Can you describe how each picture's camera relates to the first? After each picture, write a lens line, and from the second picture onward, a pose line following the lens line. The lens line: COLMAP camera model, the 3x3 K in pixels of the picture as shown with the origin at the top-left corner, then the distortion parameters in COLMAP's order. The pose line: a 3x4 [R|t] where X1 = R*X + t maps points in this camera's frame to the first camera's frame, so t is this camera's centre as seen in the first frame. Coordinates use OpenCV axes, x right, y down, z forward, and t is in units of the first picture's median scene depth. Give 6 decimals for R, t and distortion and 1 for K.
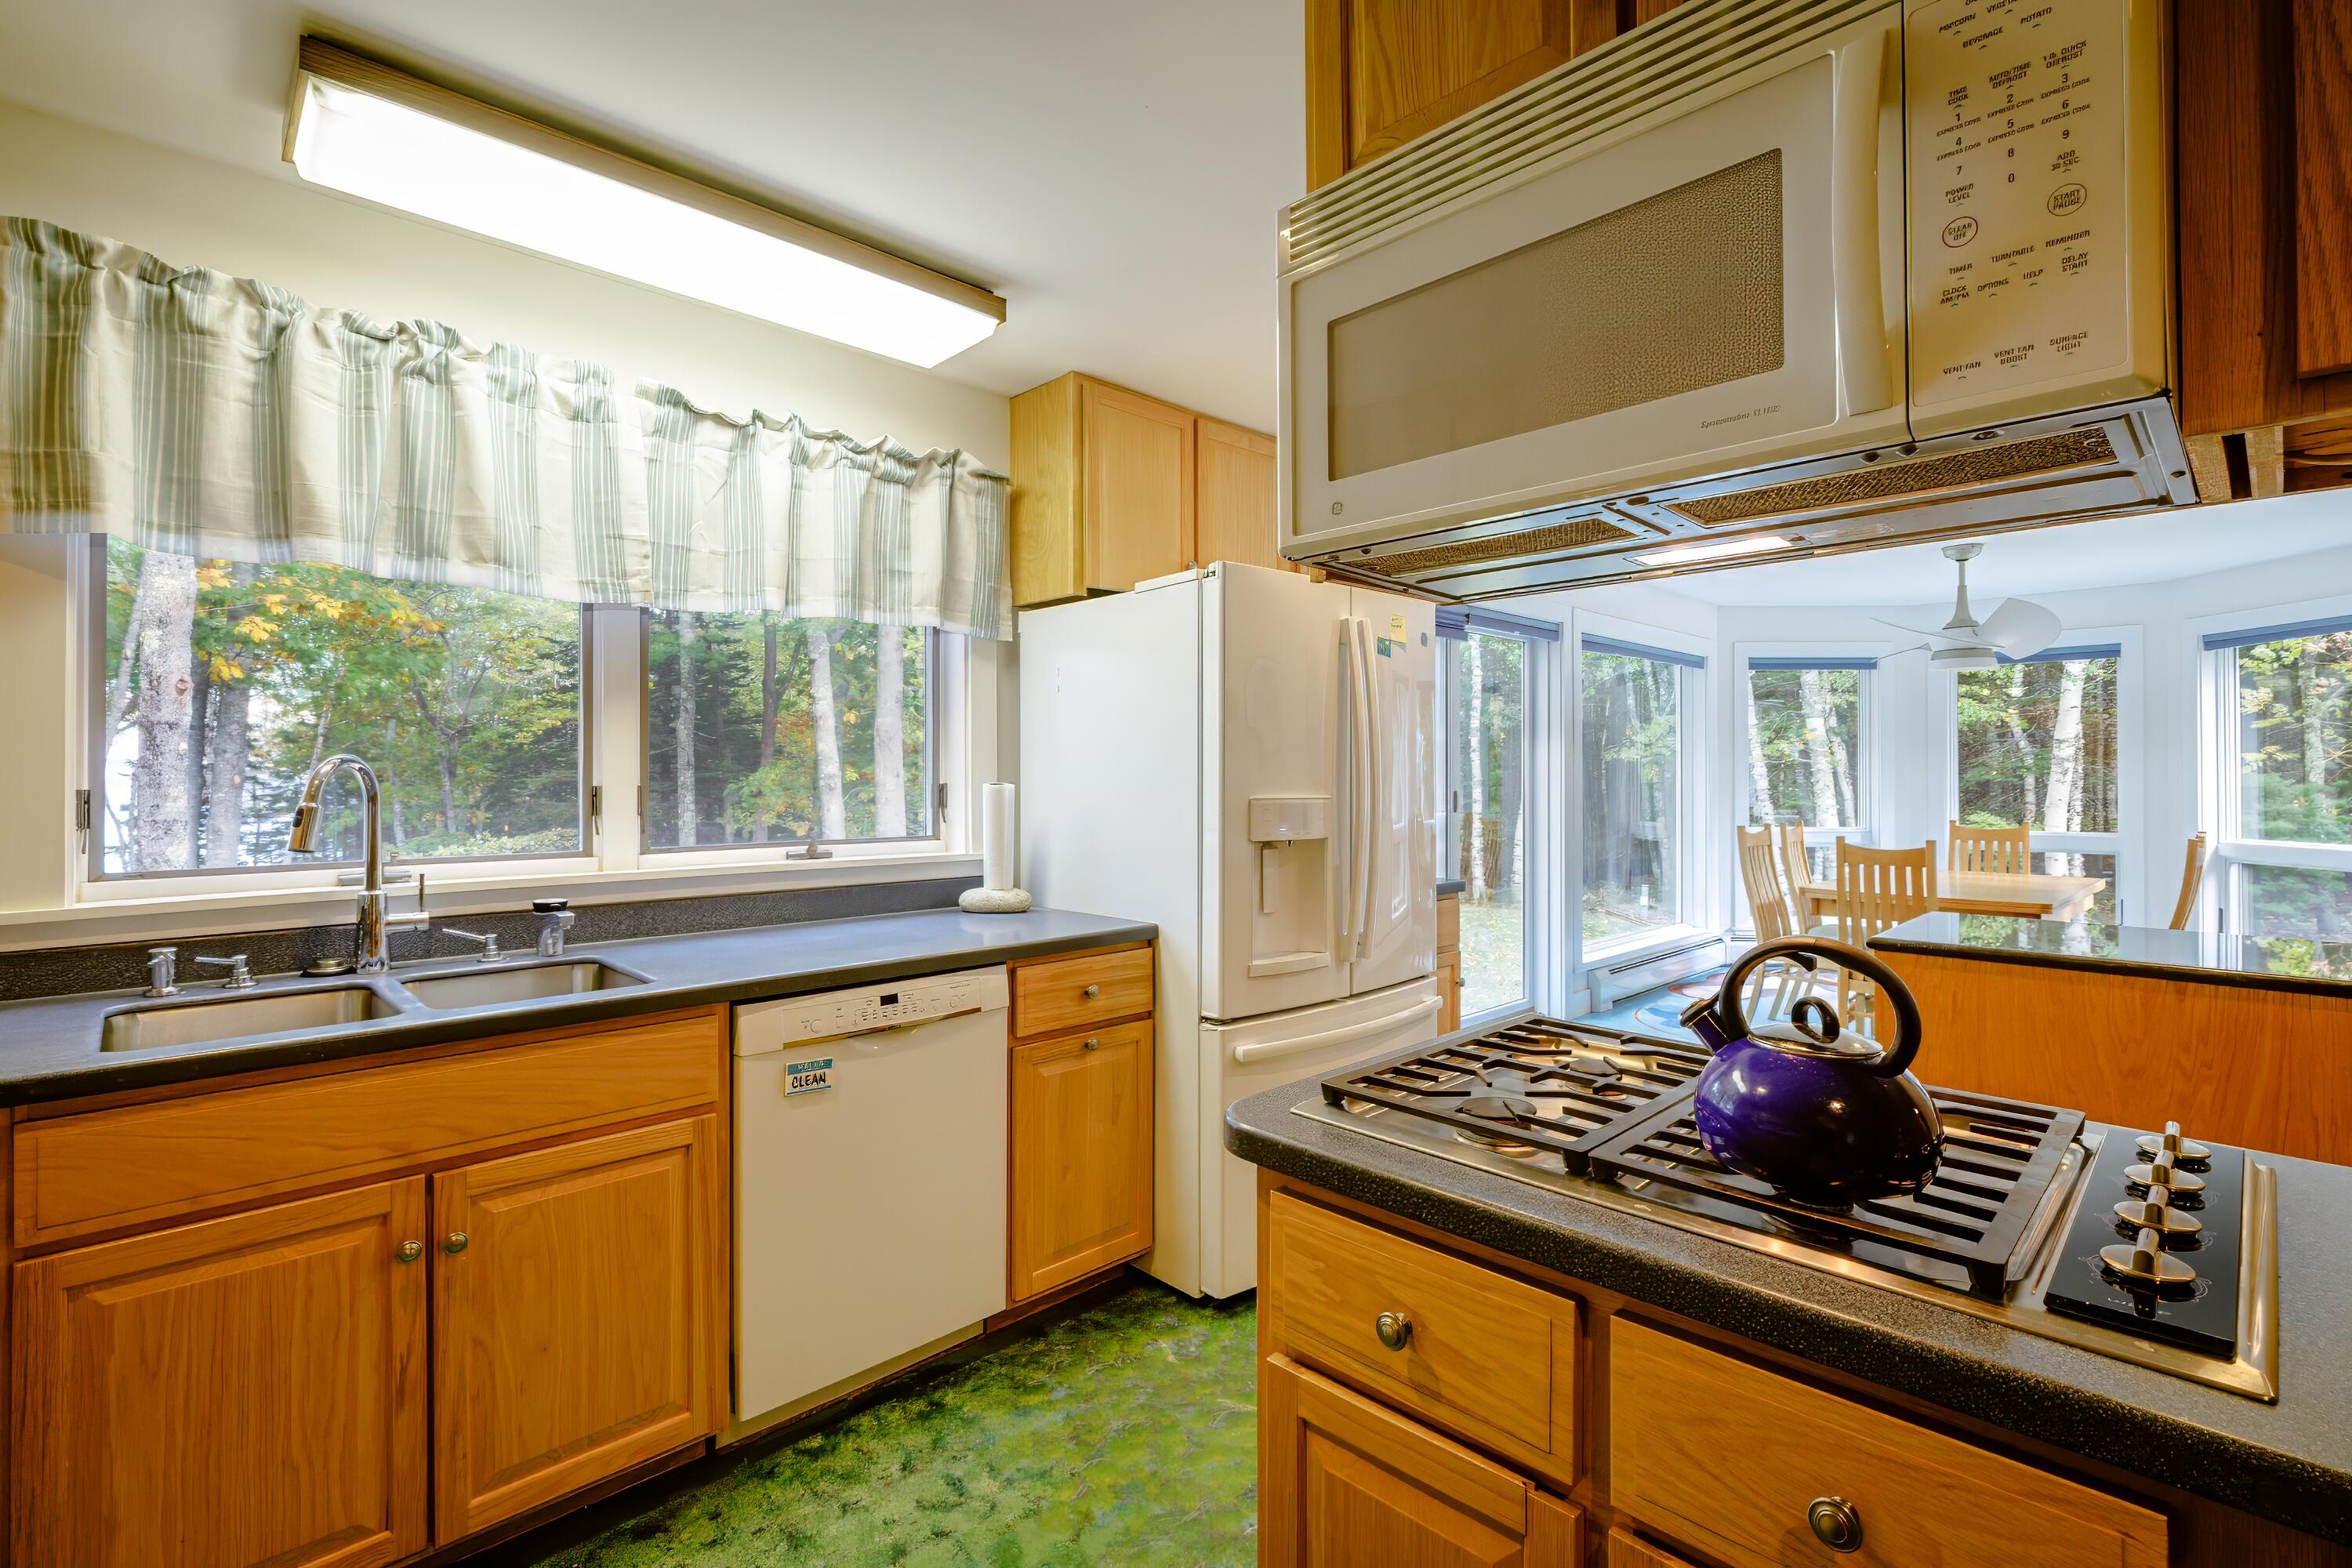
lens RADIAL K [[1066.7, 0, 1180.1], [0, 1066.7, 770.0], [0, 0, 1]] dist [-0.003617, 0.001018]
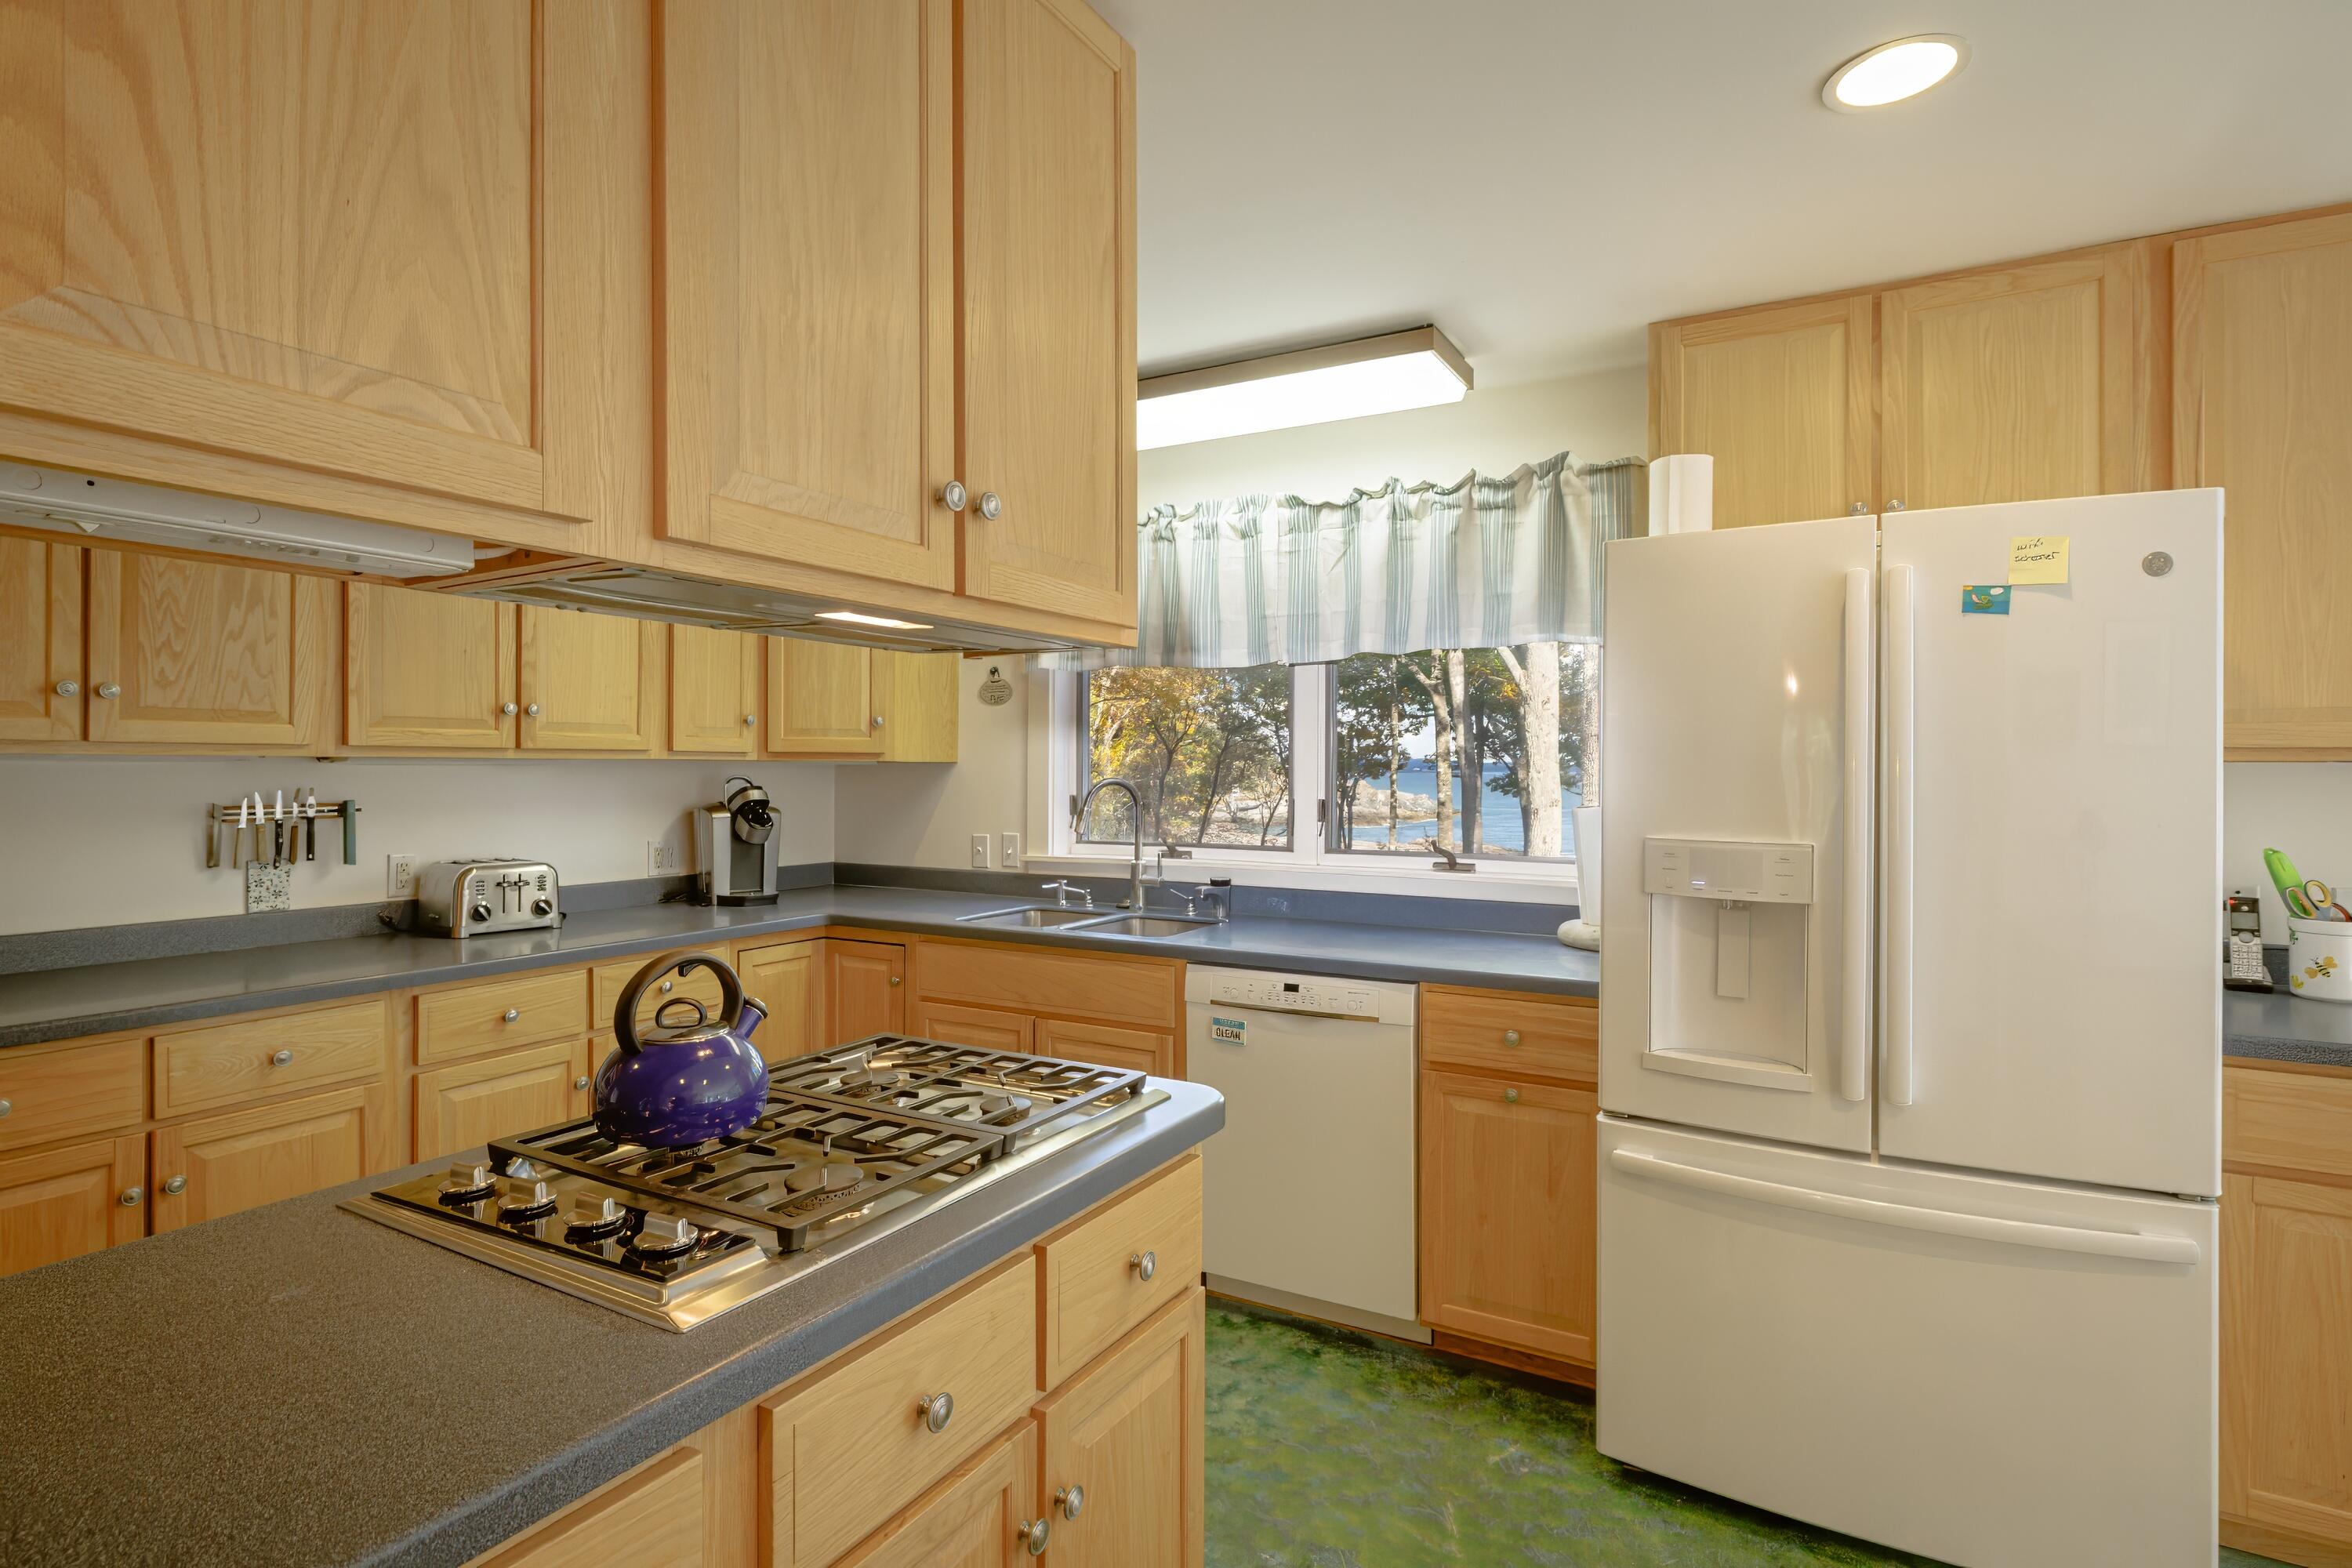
lens RADIAL K [[1166.2, 0, 1183.8], [0, 1166.2, 773.9], [0, 0, 1]] dist [-0.000669, 0.000046]
pose [[0.277142, 0.005915, -0.960811, 0.902489], [0.000001, 0.999981, 0.006157, -0.029100], [0.960829, -0.001708, 0.277136, 0.508279]]
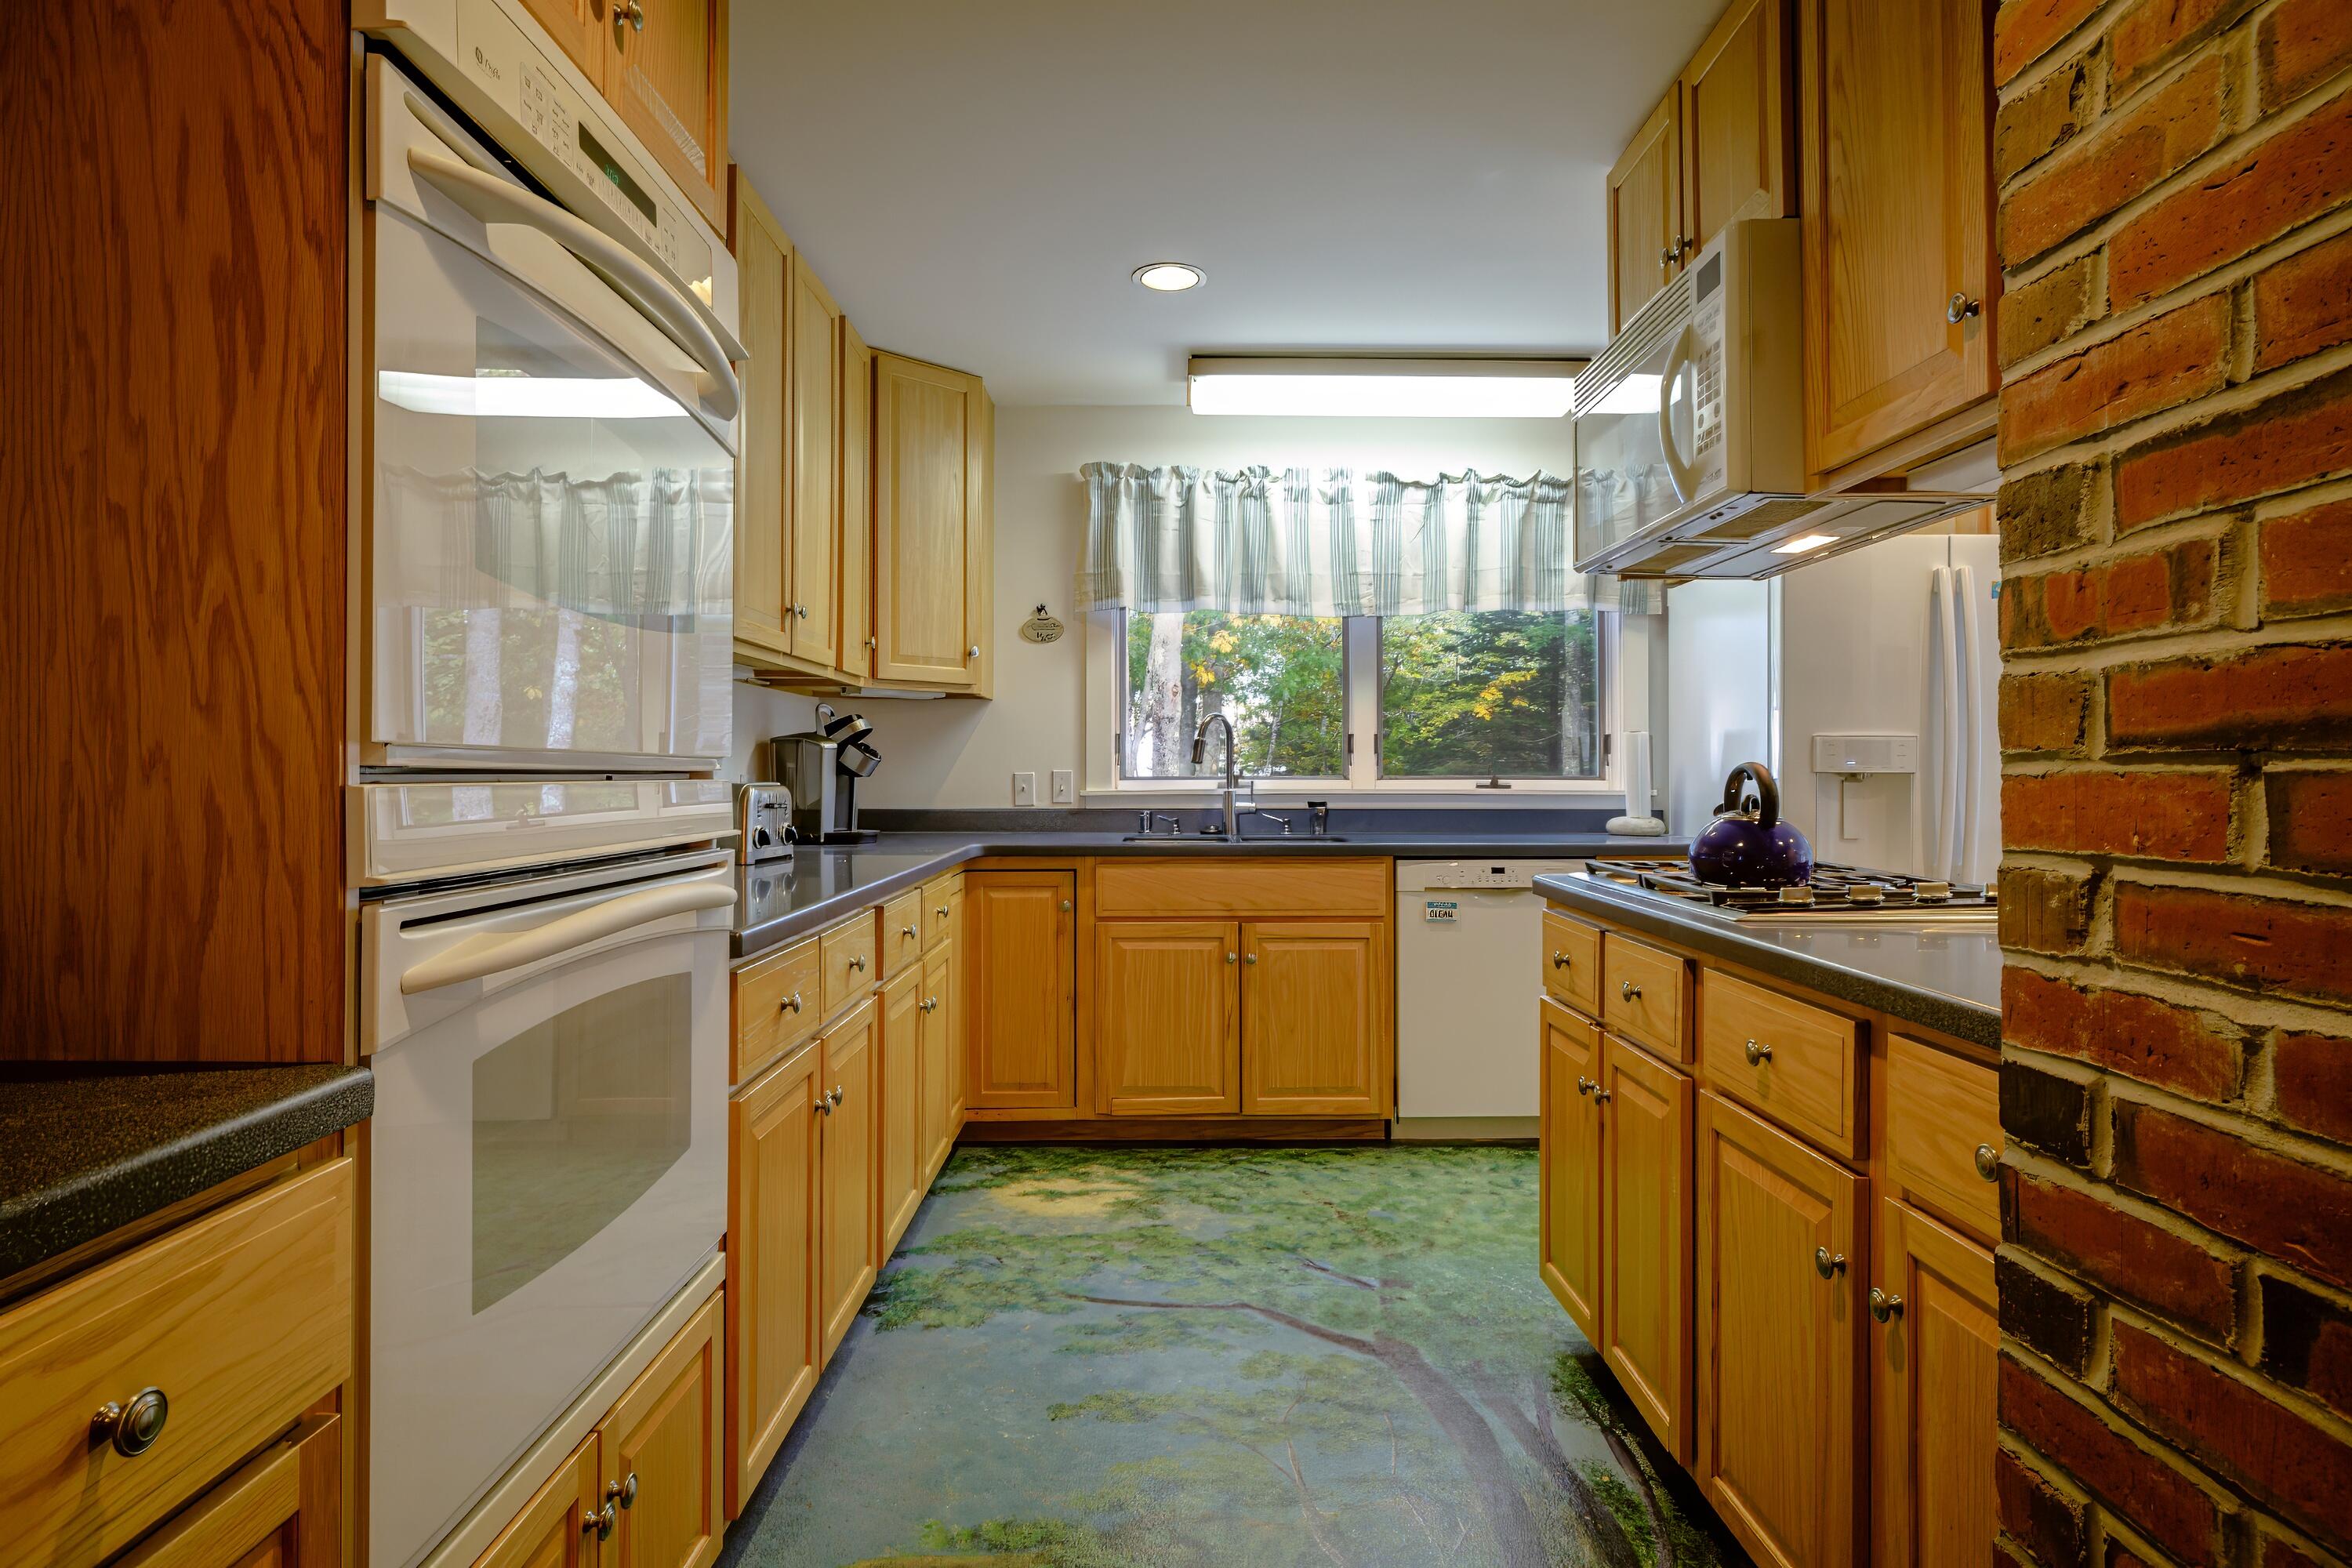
lens RADIAL K [[1269.0, 0, 1178.2], [0, 1269.0, 772.4], [0, 0, 1]] dist [-0.004498, -0.001209]
pose [[0.726254, 0.001193, -0.687425, 0.590354], [0.001655, 0.999993, 0.003483, 0.069934], [0.687424, -0.003667, 0.726247, -0.557818]]
